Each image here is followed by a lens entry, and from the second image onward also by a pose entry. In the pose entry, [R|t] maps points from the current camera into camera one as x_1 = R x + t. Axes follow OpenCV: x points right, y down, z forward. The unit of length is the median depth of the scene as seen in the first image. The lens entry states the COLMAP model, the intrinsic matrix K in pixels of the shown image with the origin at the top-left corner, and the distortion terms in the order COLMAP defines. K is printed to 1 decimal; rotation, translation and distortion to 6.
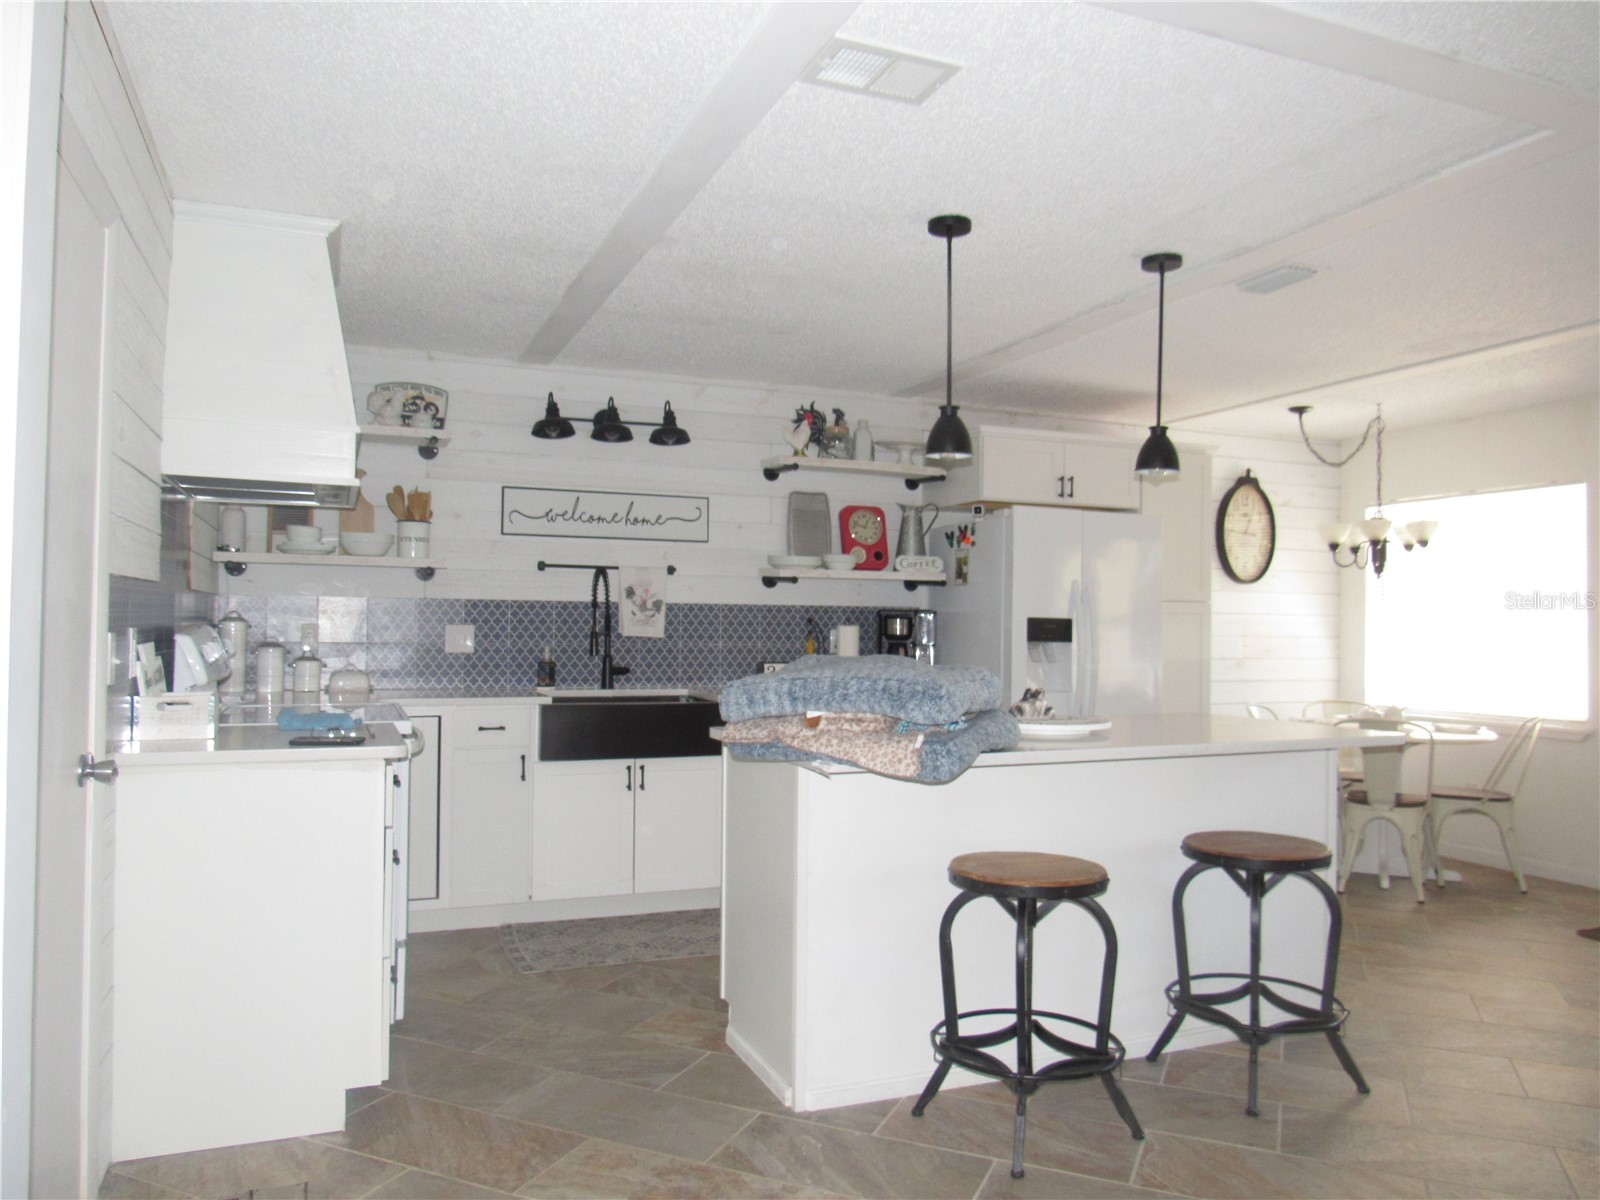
lens RADIAL K [[1146.0, 0, 792.6], [0, 1146.0, 594.7], [0, 0, 1]] dist [-0.022683, 0.001020]
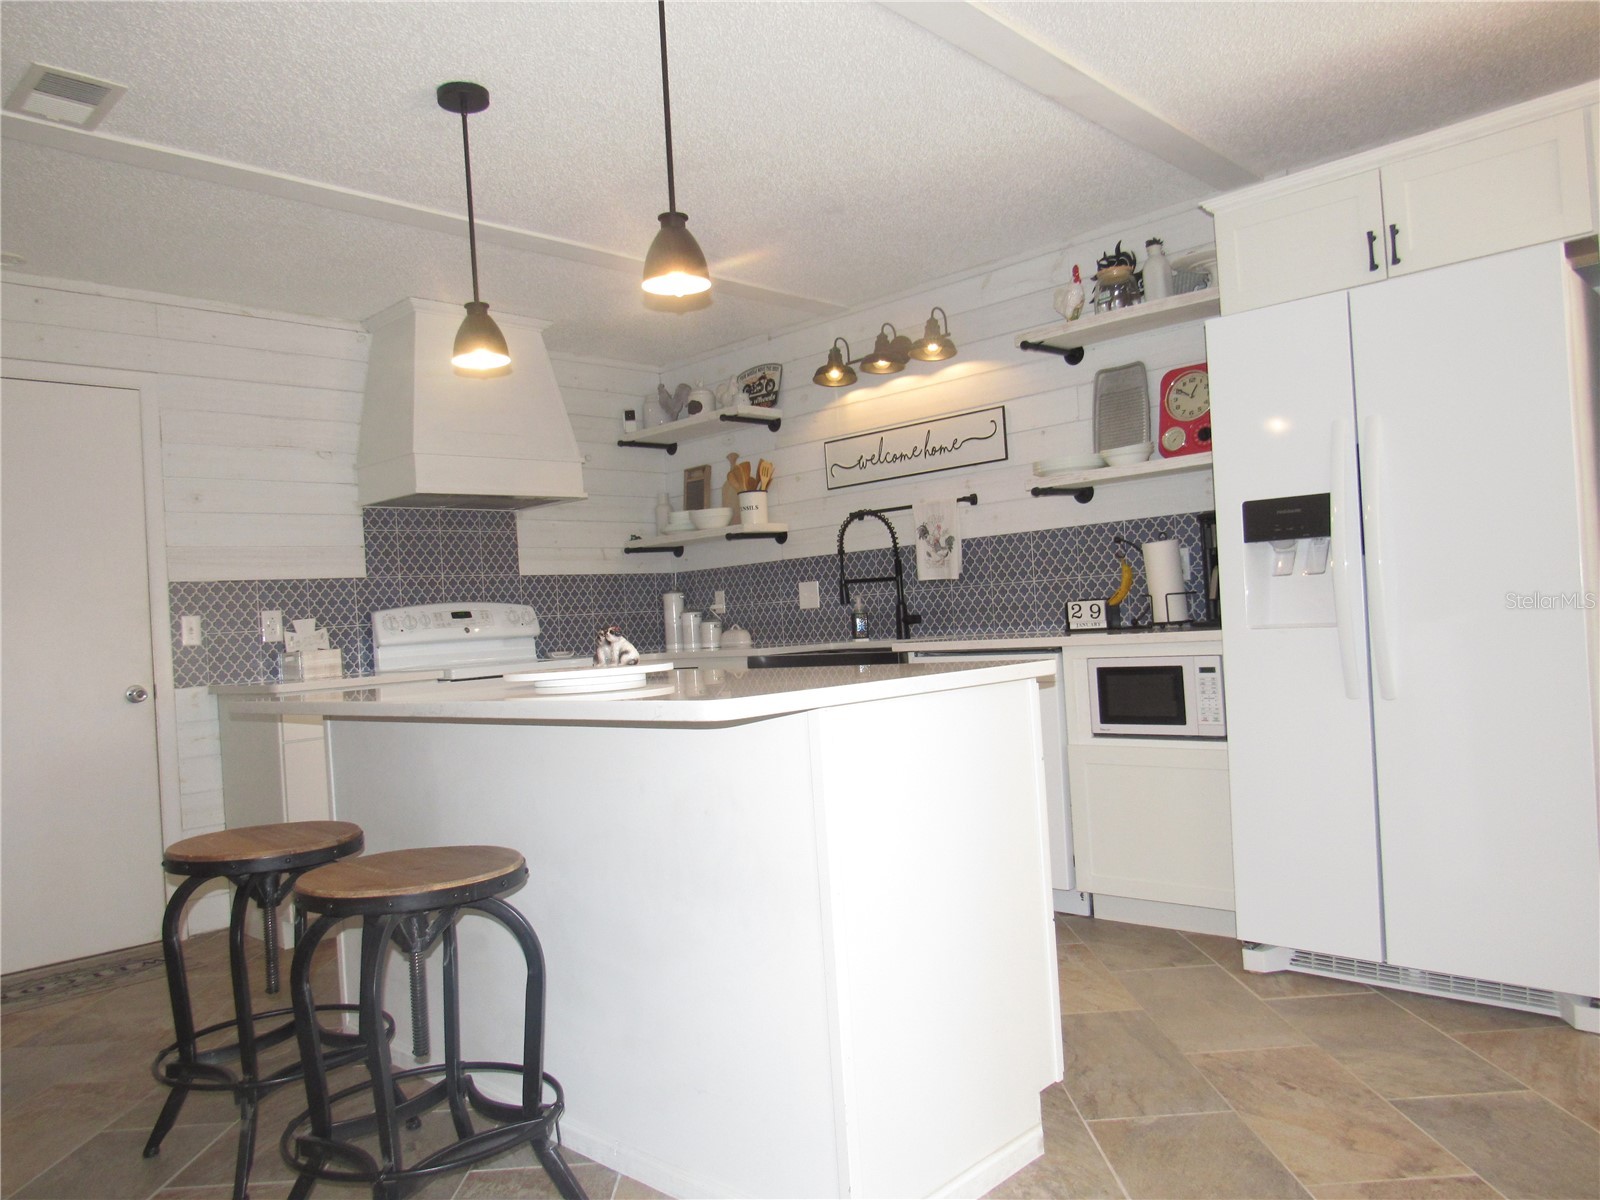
lens RADIAL K [[1146.0, 0, 794.9], [0, 1146.0, 612.4], [0, 0, 1]] dist [-0.022683, 0.001020]
pose [[0.404955, -0.047348, -0.913110, 0.631347], [0.084443, 0.996327, -0.014214, 0.064936], [0.910429, -0.071350, 0.407466, 0.531515]]
